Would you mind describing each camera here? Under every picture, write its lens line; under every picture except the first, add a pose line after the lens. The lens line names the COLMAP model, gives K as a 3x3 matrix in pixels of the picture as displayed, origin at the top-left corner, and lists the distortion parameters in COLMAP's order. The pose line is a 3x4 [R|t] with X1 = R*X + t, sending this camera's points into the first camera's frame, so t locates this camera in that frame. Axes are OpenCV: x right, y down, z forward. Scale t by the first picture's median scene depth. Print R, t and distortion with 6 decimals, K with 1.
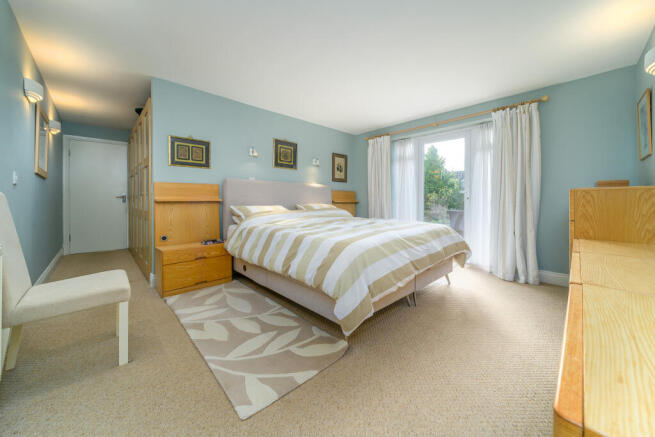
lens RADIAL K [[235.4, 0, 330.1], [0, 235.4, 213.0], [0, 0, 1]] dist [0.000269, -0.000025]
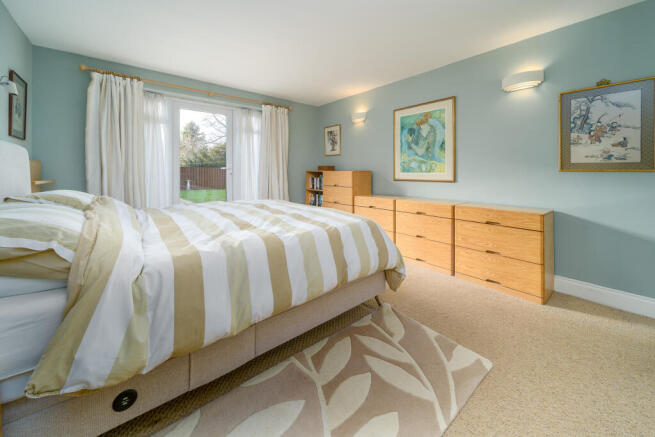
lens RADIAL K [[252.5, 0, 329.3], [0, 252.5, 176.2], [0, 0, 1]] dist [0.000683, 0.000031]
pose [[0.065581, -0.009648, 0.997801, -0.601349], [0.060135, 0.998174, 0.005699, -0.043368], [-0.996034, 0.059629, 0.066042, 0.601545]]
